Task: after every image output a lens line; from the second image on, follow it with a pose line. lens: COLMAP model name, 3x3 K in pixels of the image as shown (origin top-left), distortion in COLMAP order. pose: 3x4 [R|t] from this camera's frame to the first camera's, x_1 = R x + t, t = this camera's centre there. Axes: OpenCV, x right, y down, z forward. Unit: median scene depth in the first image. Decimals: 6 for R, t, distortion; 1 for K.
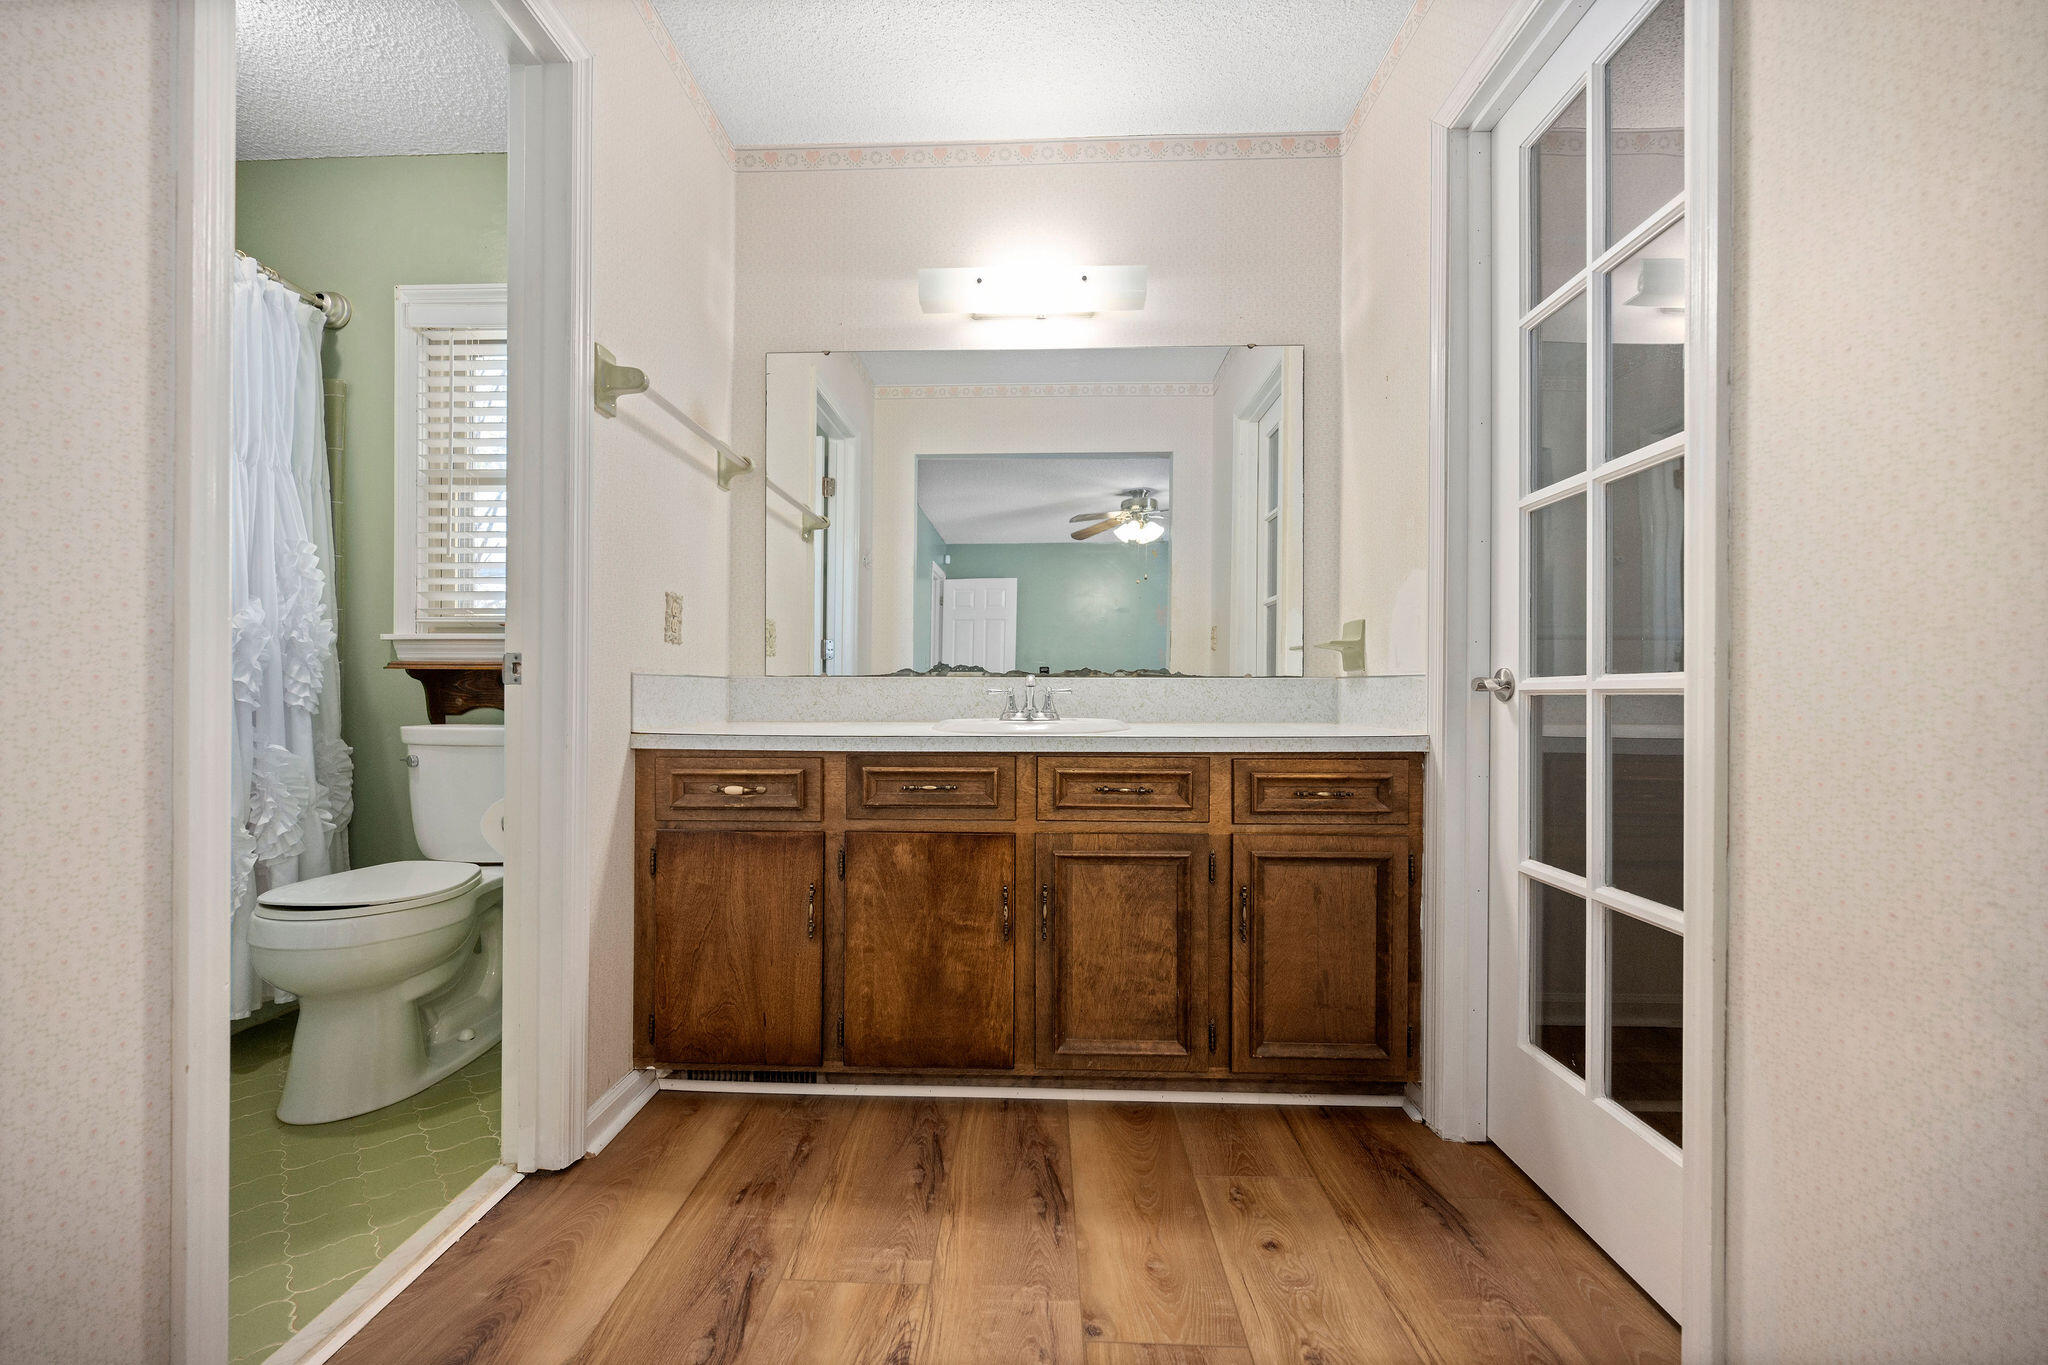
lens RADIAL K [[815.7, 0, 1021.3], [0, 815.7, 694.6], [0, 0, 1]] dist [-0.002640, -0.000718]
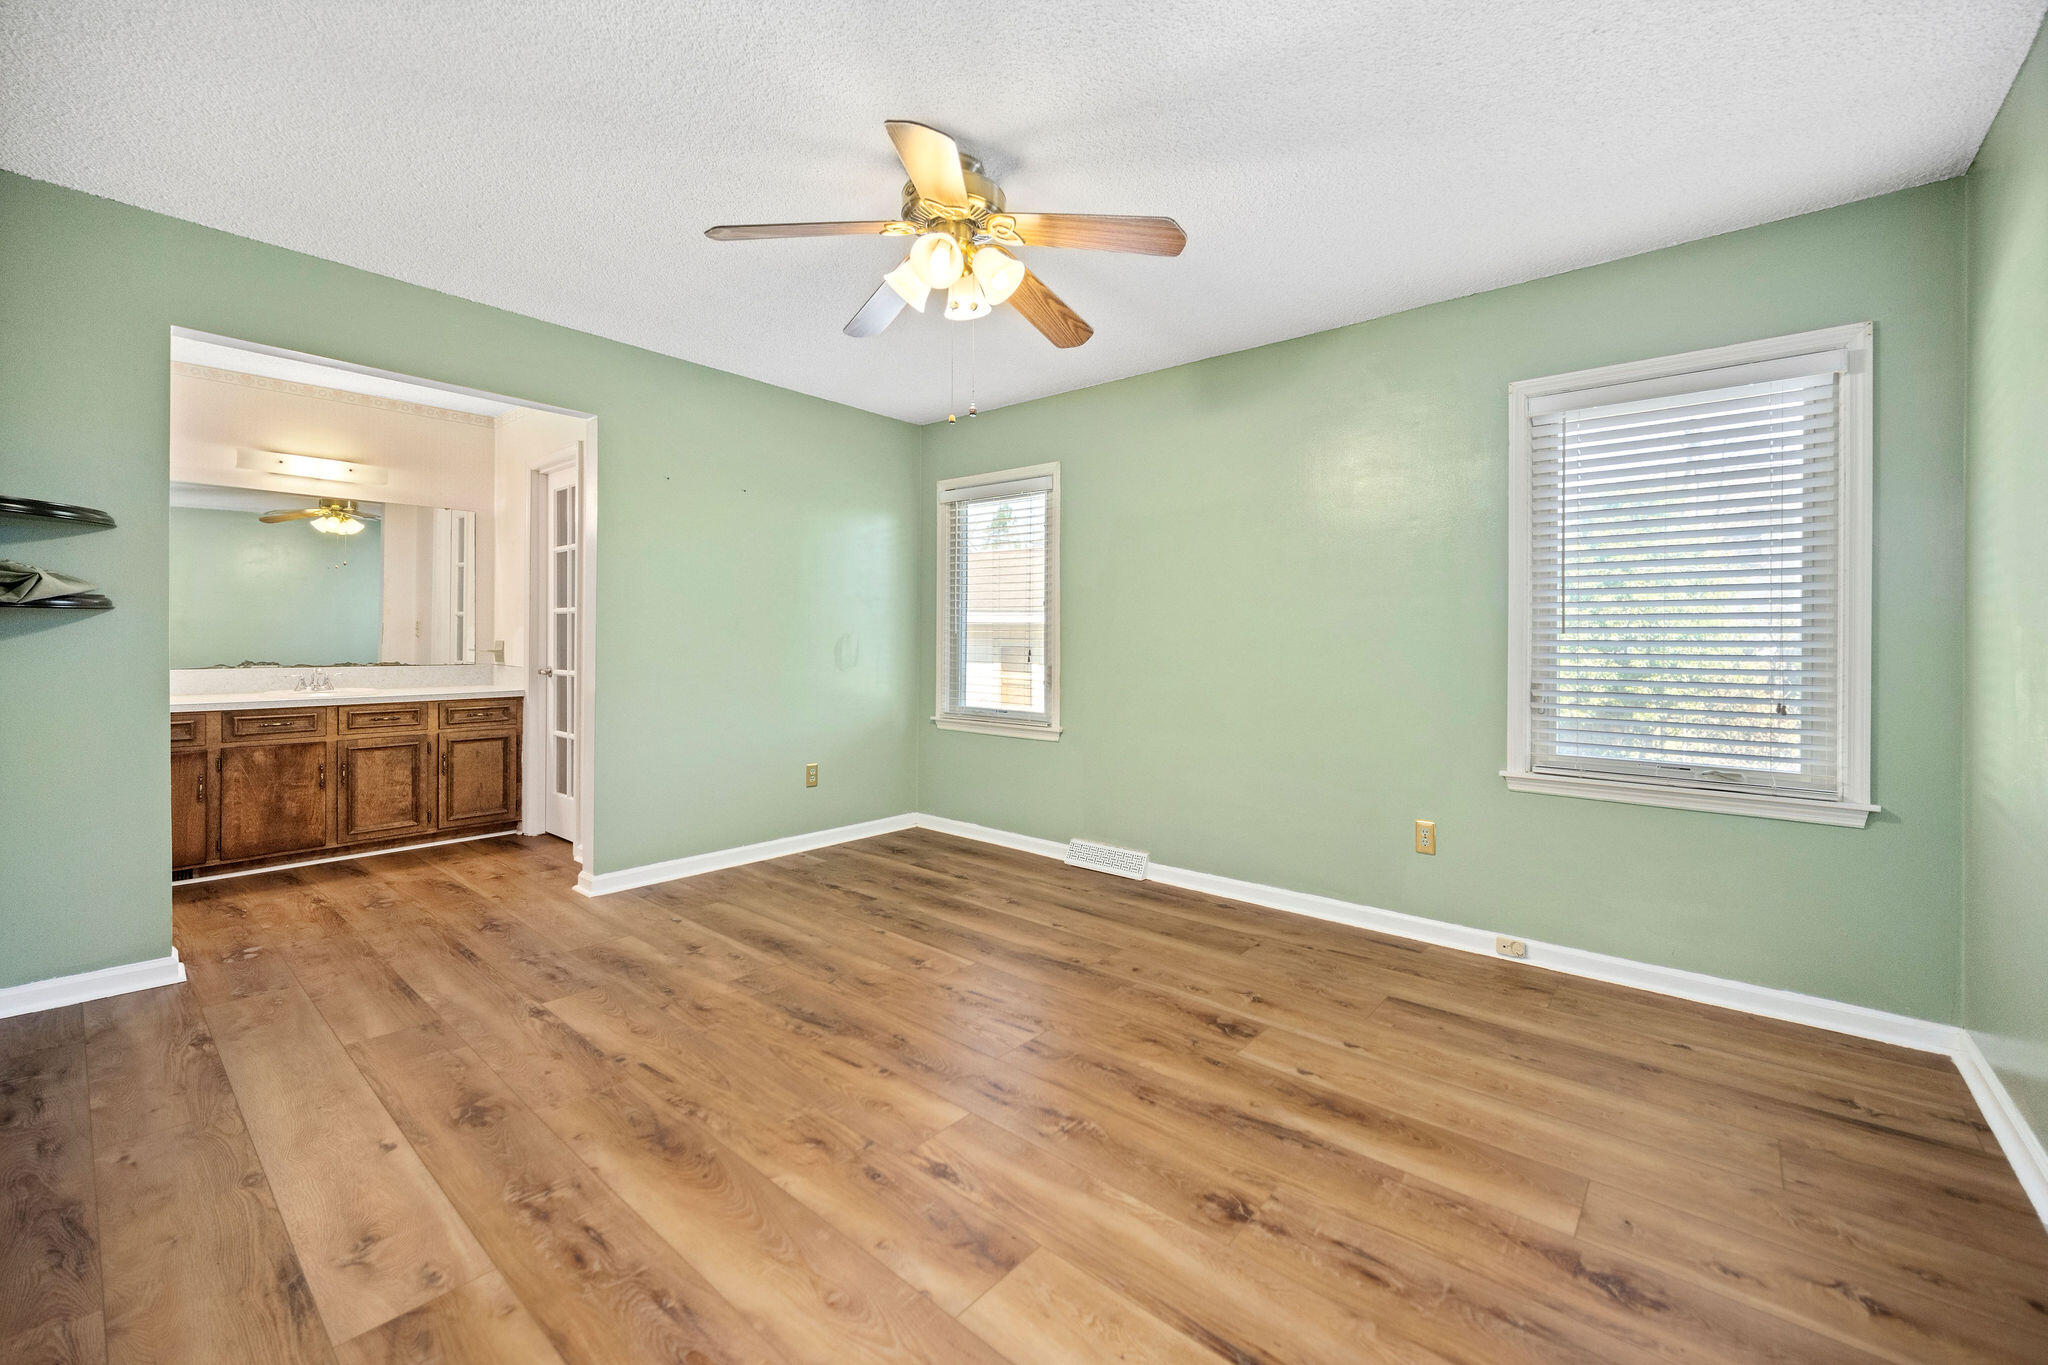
lens RADIAL K [[815.7, 0, 1011.9], [0, 815.7, 643.0], [0, 0, 1]] dist [-0.002640, -0.000718]
pose [[0.634309, -0.002595, 0.773075, -0.542510], [-0.003745, 0.999972, 0.006430, -0.124449], [-0.773070, -0.006974, 0.634282, -1.892452]]
